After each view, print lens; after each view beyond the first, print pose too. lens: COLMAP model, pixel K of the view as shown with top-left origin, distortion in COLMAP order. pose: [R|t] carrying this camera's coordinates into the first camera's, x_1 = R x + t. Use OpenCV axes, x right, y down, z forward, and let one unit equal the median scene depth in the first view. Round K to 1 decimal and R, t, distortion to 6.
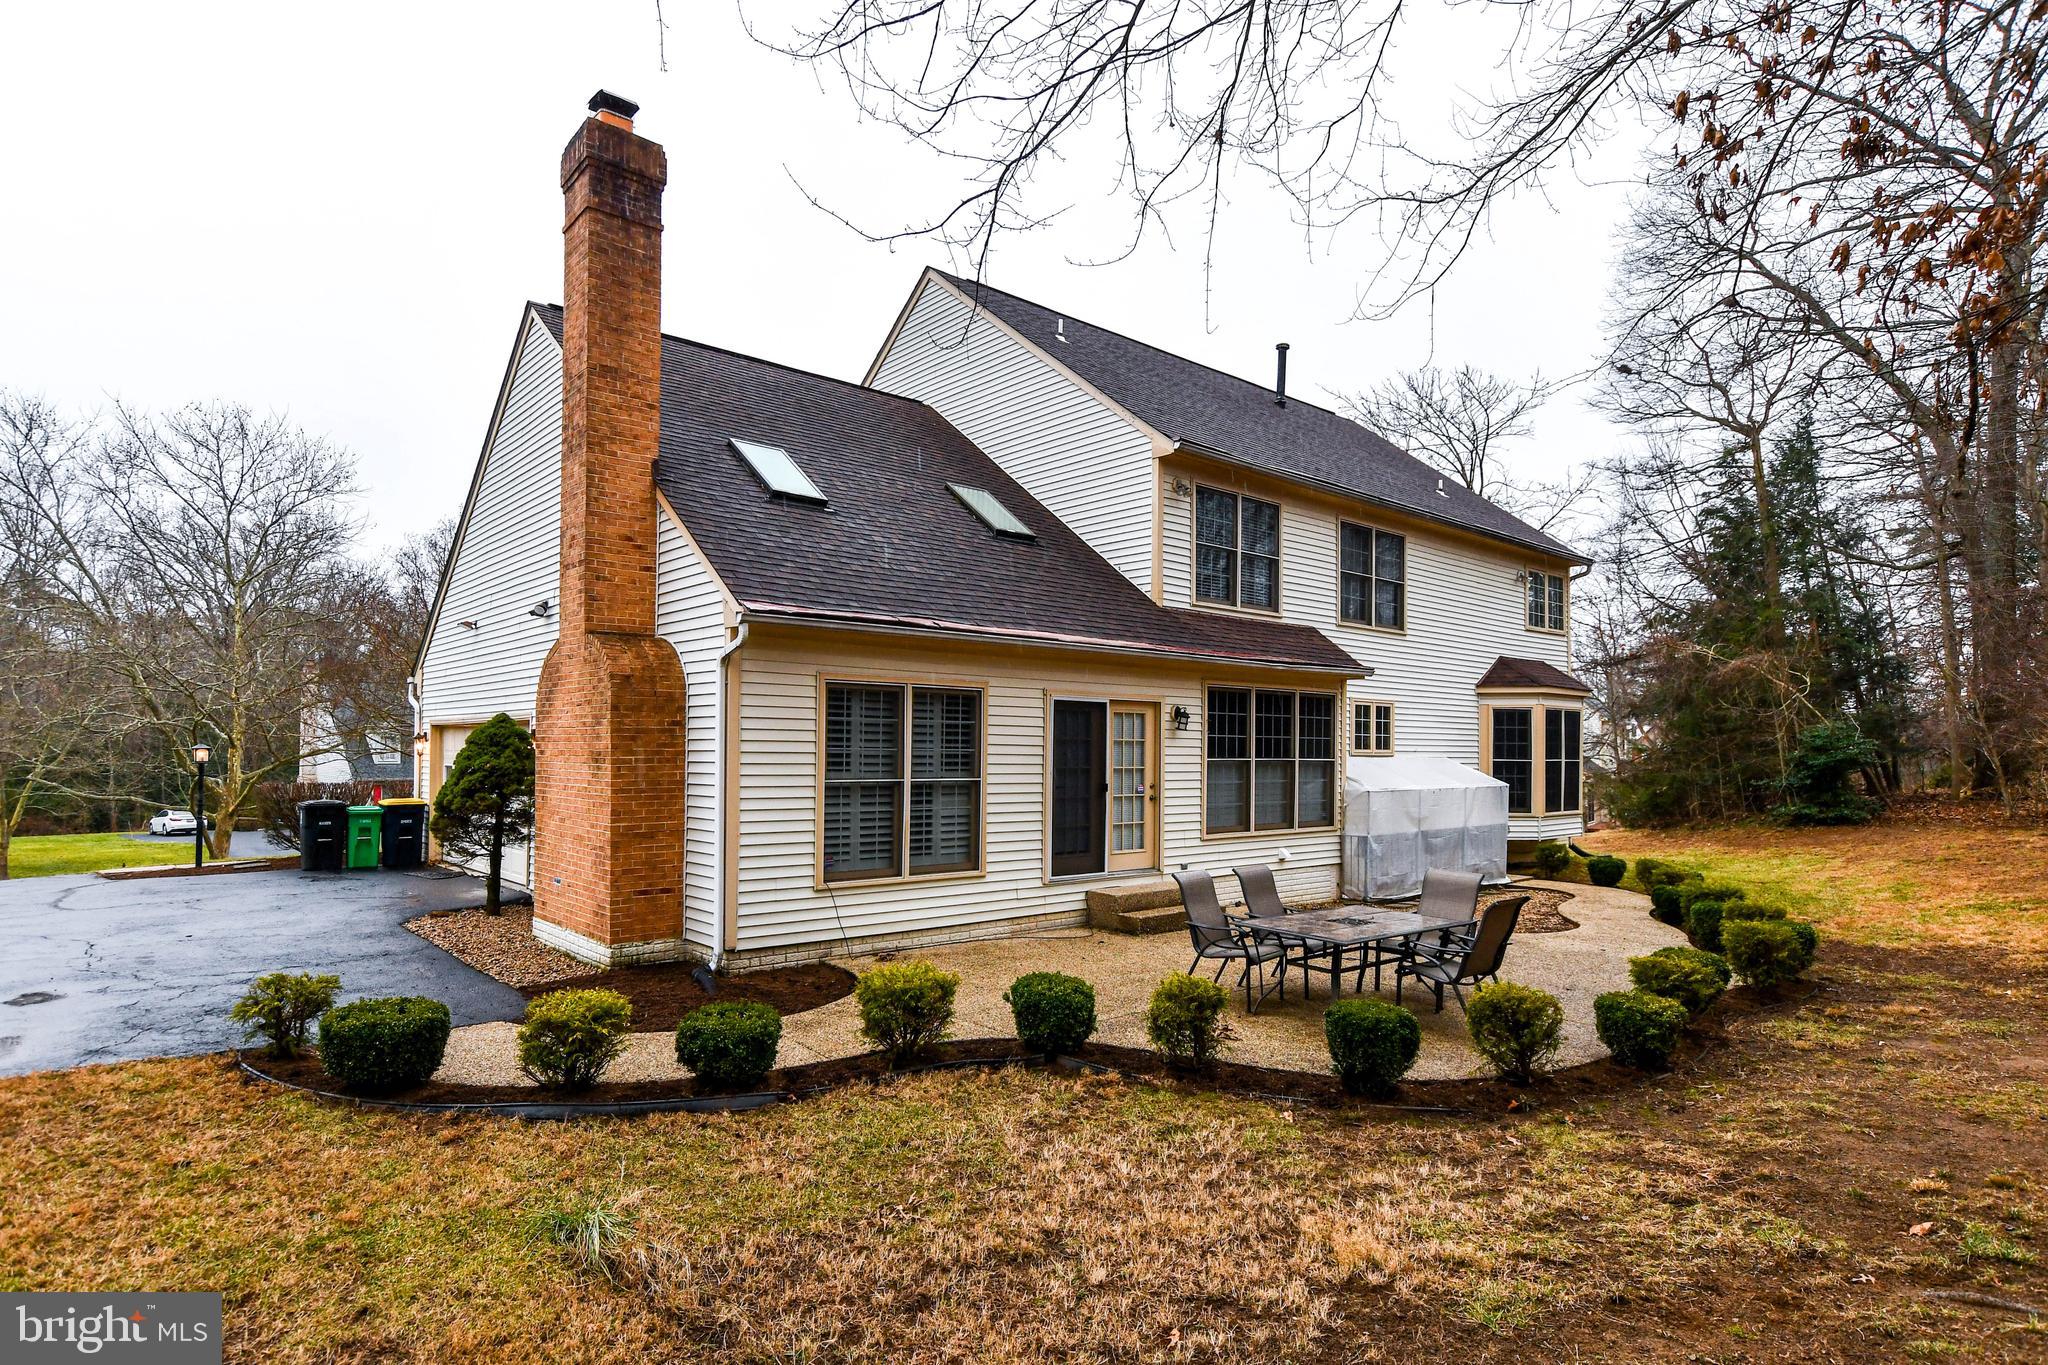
lens RADIAL K [[1137.9, 0, 1015.2], [0, 1137.9, 742.6], [0, 0, 1]] dist [0.013962, 0.001607]
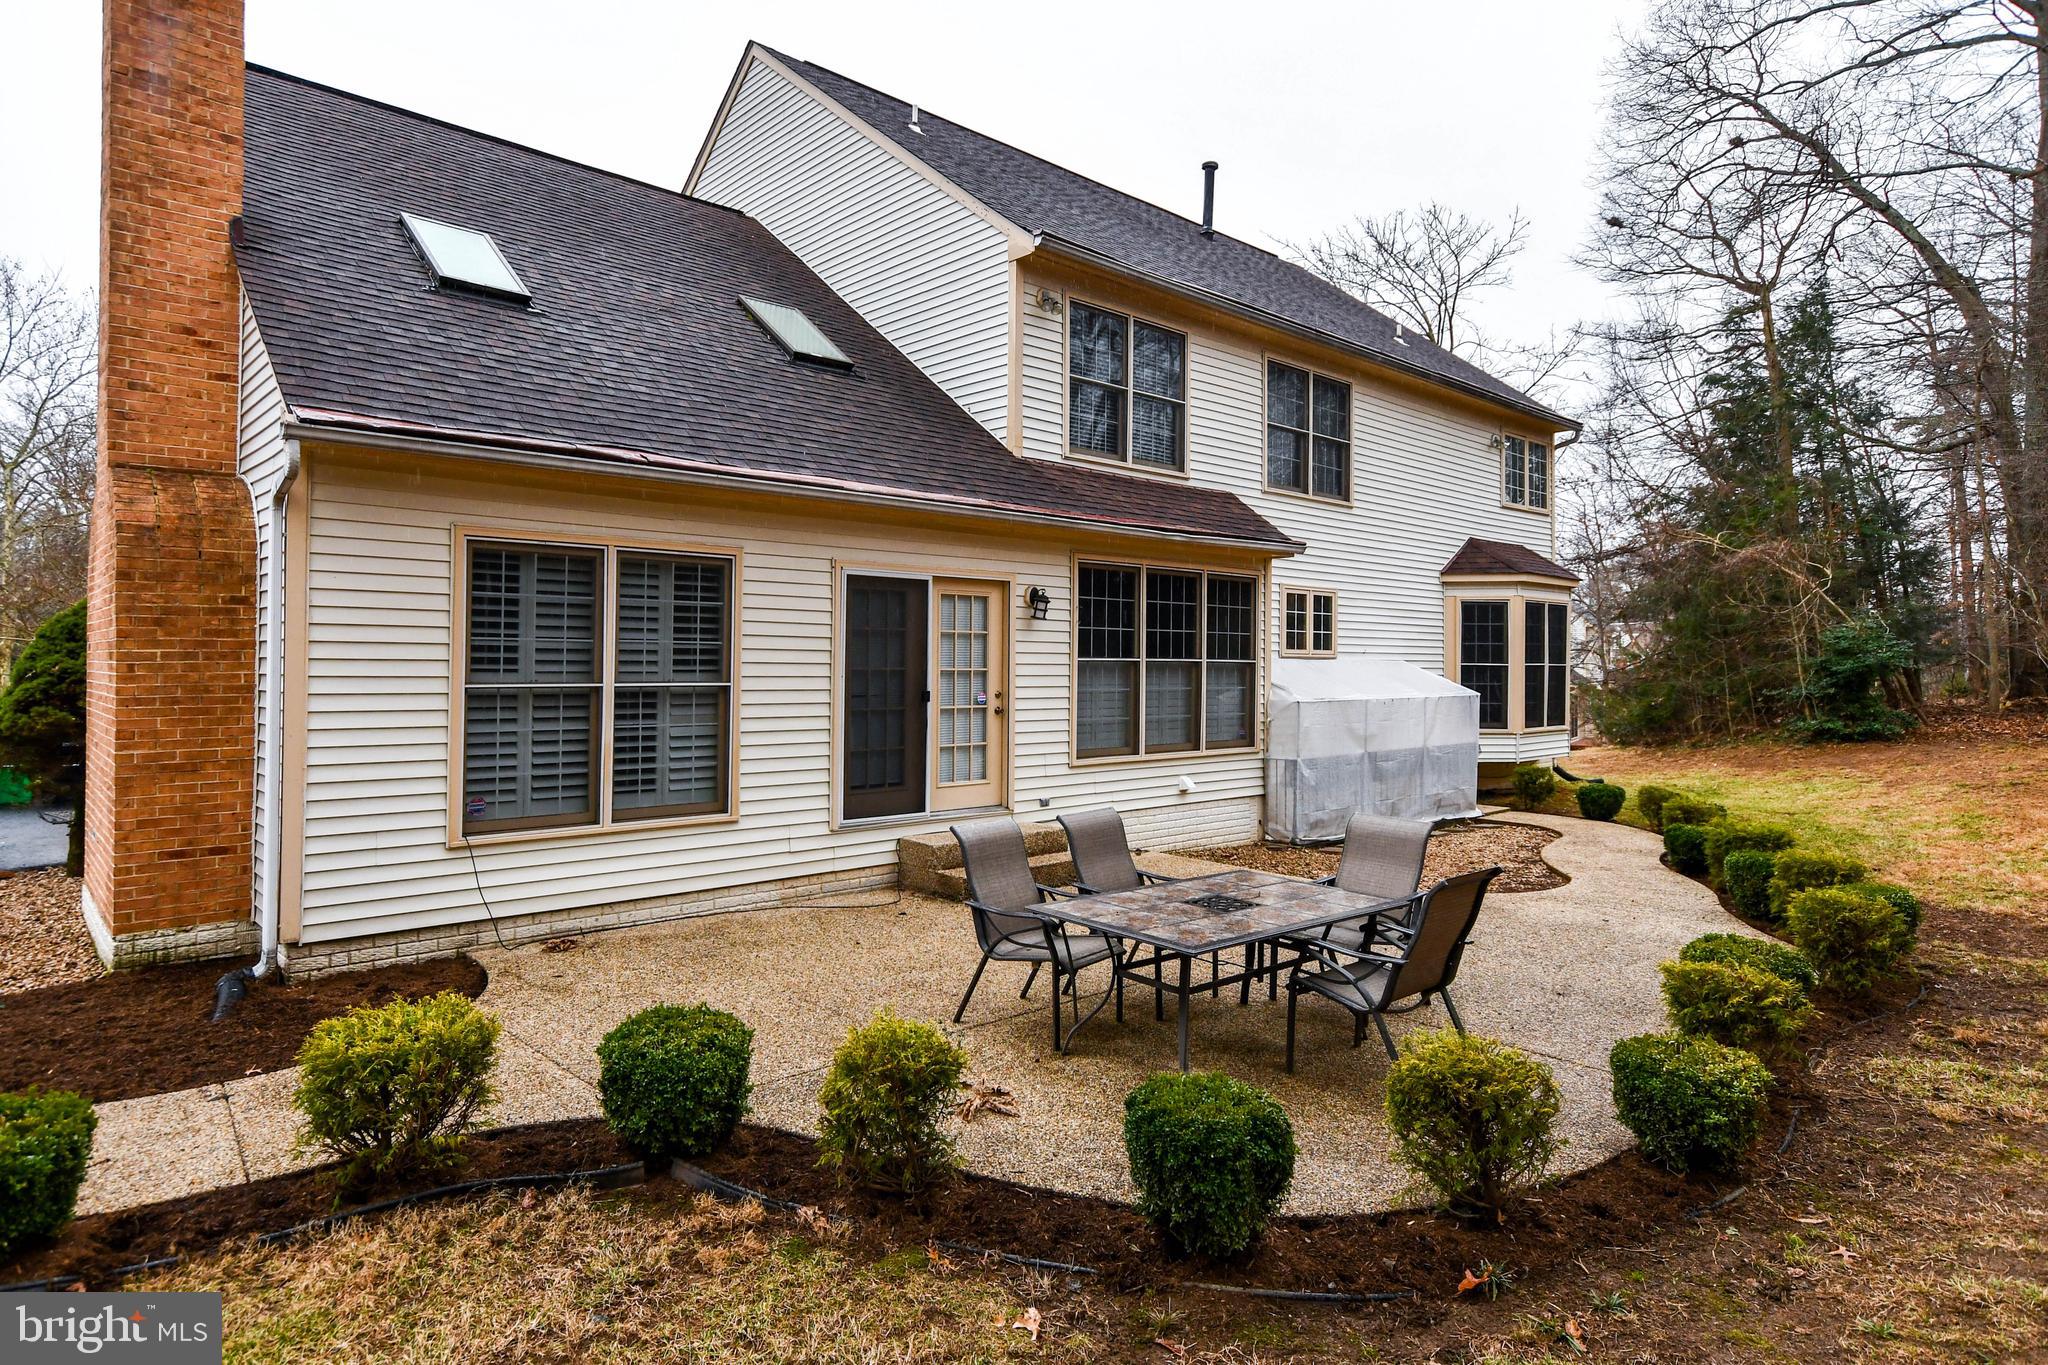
lens RADIAL K [[1137.9, 0, 1008.8], [0, 1137.9, 667.9], [0, 0, 1]] dist [0.013962, 0.001607]
pose [[0.999936, -0.002287, 0.011041, 0.124926], [0.002198, 0.999965, 0.008017, 0.015551], [-0.011059, -0.007992, 0.999907, 0.271335]]
